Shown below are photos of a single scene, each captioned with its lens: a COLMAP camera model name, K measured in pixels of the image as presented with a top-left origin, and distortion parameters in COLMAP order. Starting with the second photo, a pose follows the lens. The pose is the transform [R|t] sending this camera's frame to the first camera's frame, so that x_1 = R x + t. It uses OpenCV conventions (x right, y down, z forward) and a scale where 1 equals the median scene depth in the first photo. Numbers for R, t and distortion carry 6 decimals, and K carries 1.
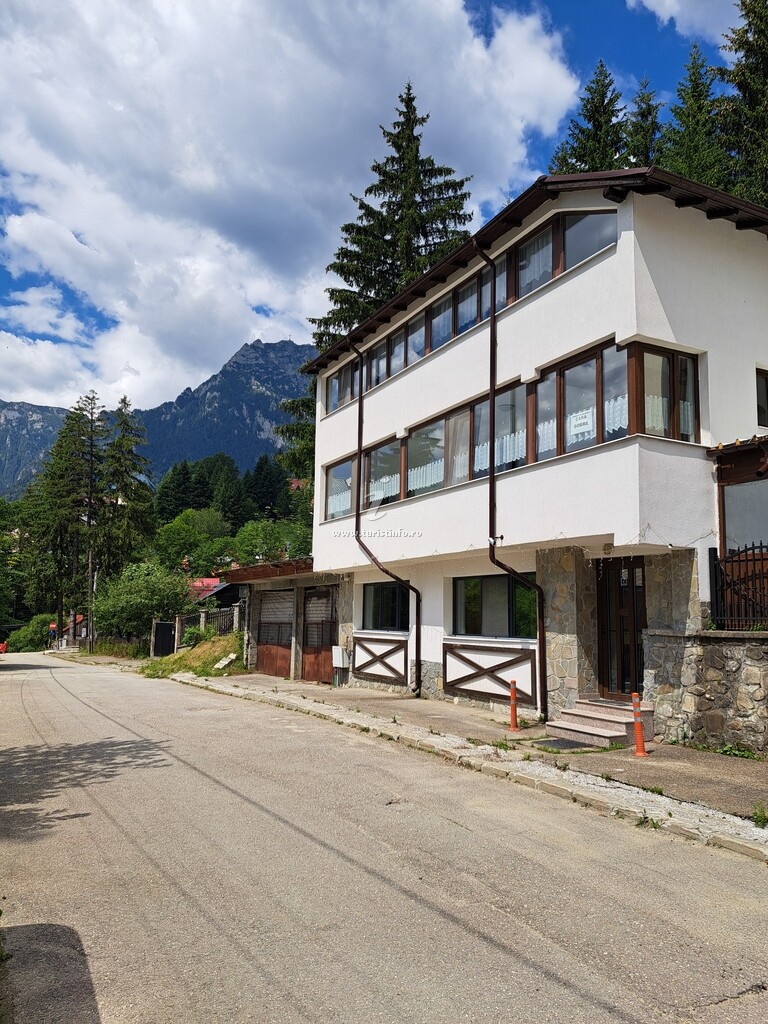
lens RADIAL K [[735.2, 0, 376.3], [0, 735.2, 510.5], [0, 0, 1]] dist [0.034834, -0.010332]
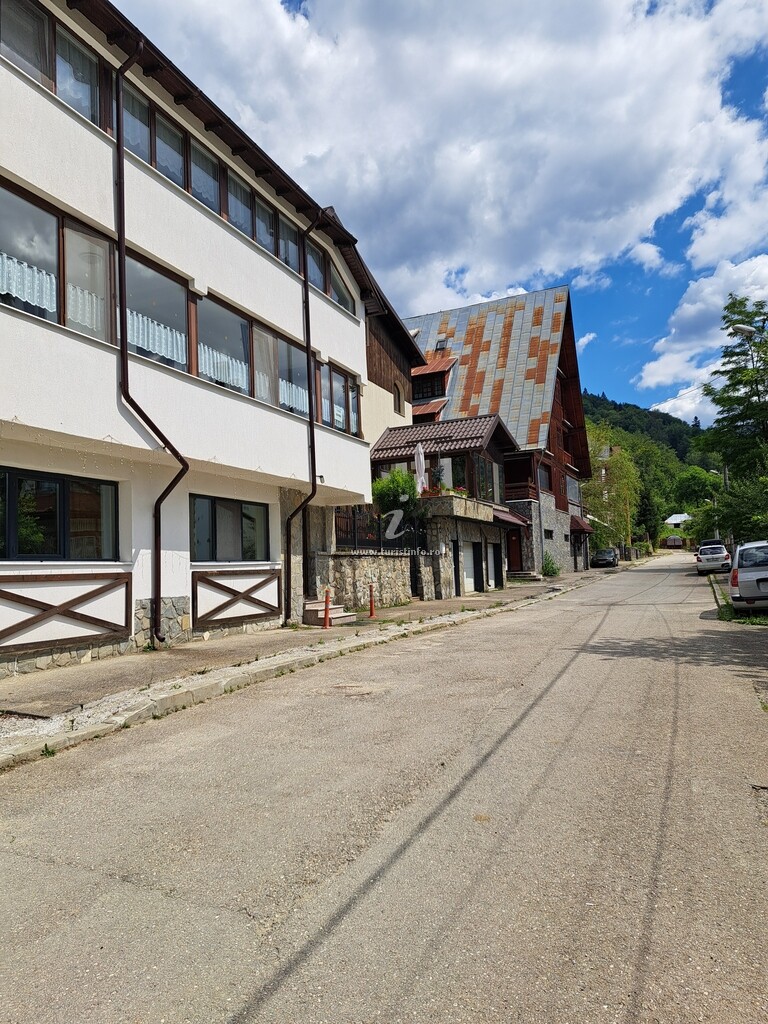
lens RADIAL K [[735.2, 0, 376.8], [0, 735.2, 513.4], [0, 0, 1]] dist [0.034834, -0.010332]
pose [[-0.658086, 0.027533, 0.752439, -0.672429], [-0.125861, 0.981248, -0.145984, 0.218339], [-0.742349, -0.190773, -0.642280, 1.430892]]
